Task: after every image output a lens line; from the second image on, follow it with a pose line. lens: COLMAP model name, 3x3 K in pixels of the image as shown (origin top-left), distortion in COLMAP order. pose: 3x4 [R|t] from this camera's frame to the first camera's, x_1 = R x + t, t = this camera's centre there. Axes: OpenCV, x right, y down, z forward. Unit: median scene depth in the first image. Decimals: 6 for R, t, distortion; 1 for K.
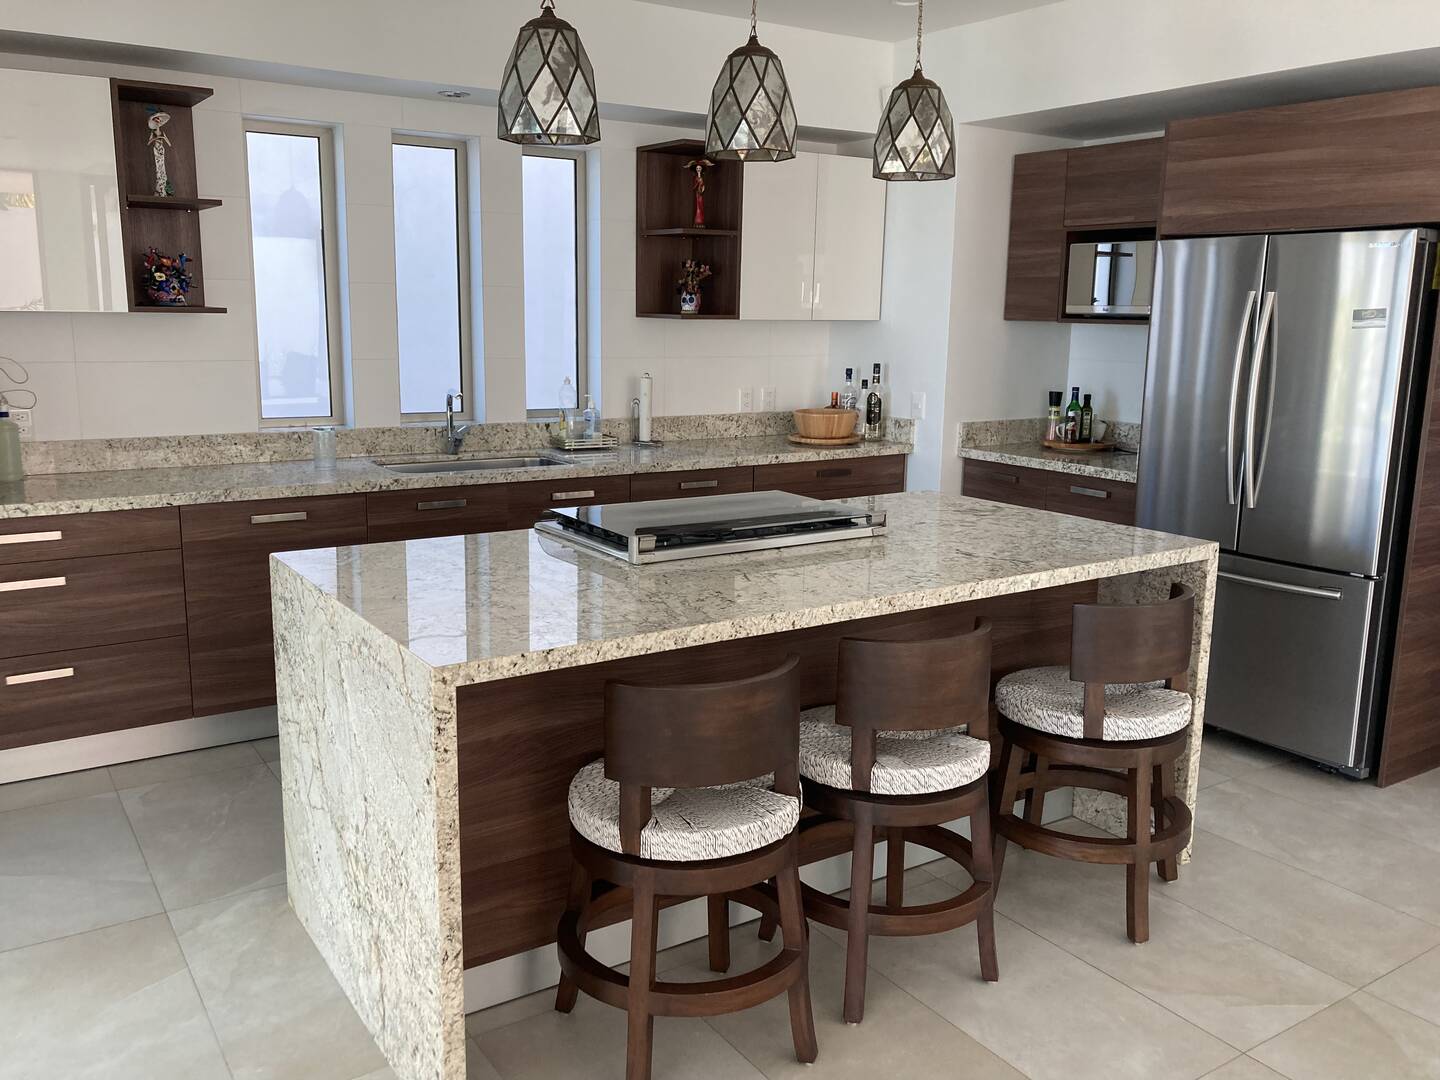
lens RADIAL K [[1167.0, 0, 718.7], [0, 1167.0, 530.3], [0, 0, 1]] dist [0.041431, -0.044698]
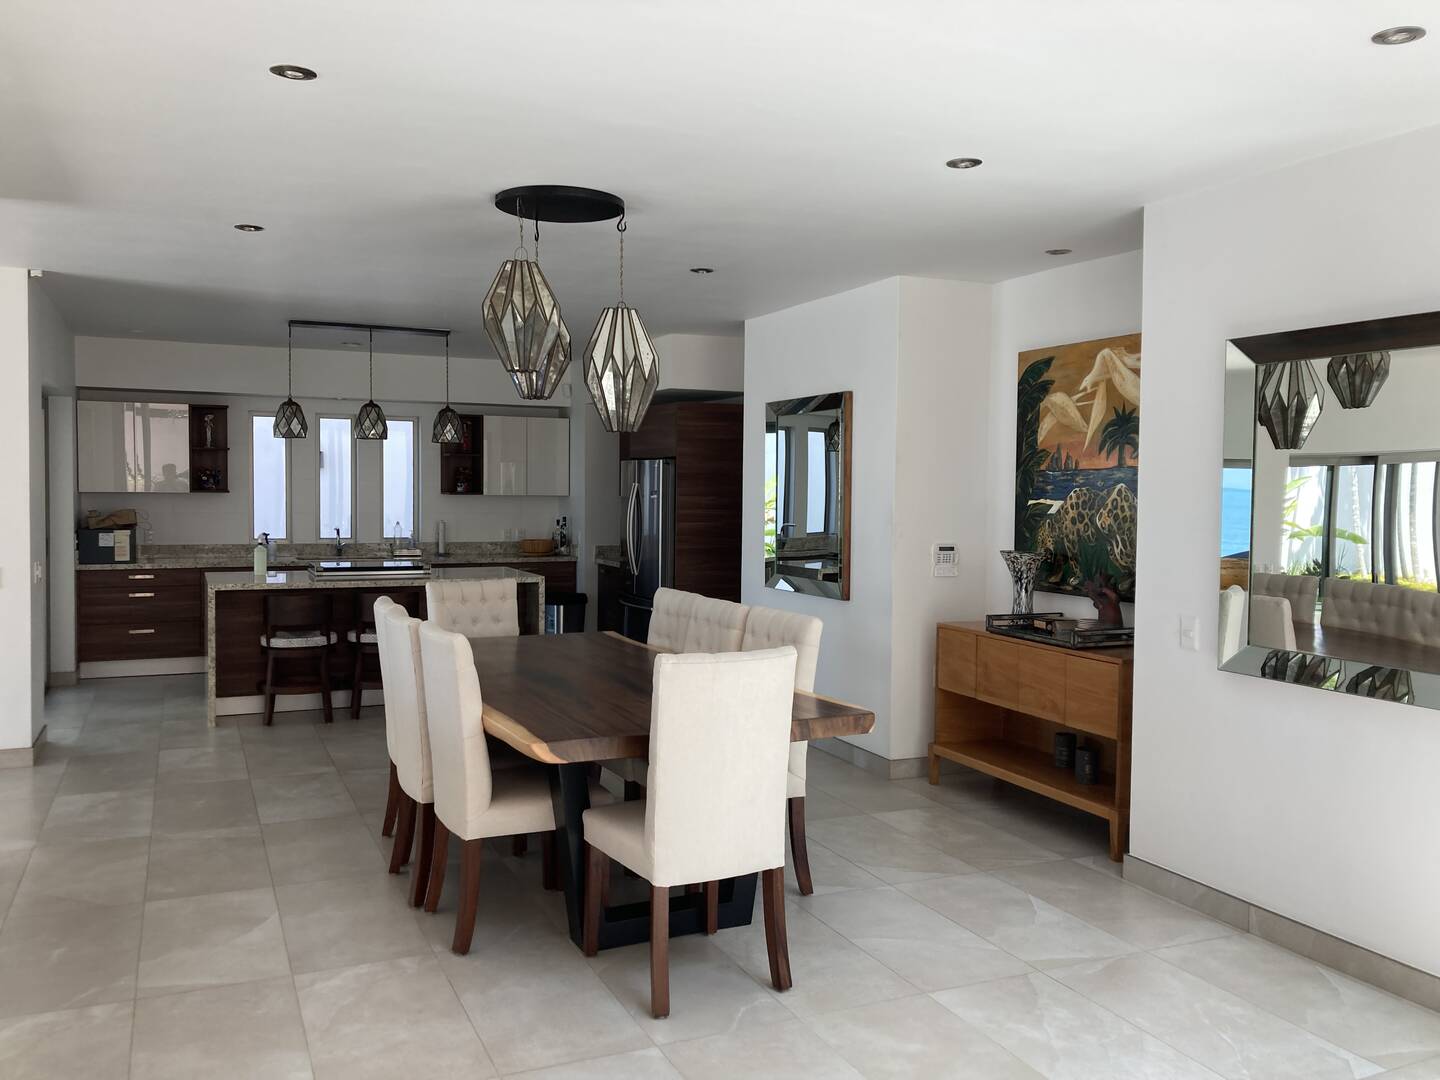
lens RADIAL K [[1167.0, 0, 711.9], [0, 1167.0, 534.7], [0, 0, 1]] dist [0.041431, -0.044698]
pose [[0.987738, 0.003060, -0.156093, 0.738091], [-0.026012, 0.989059, -0.145211, 0.178548], [0.153941, 0.147491, 0.977010, -0.942846]]
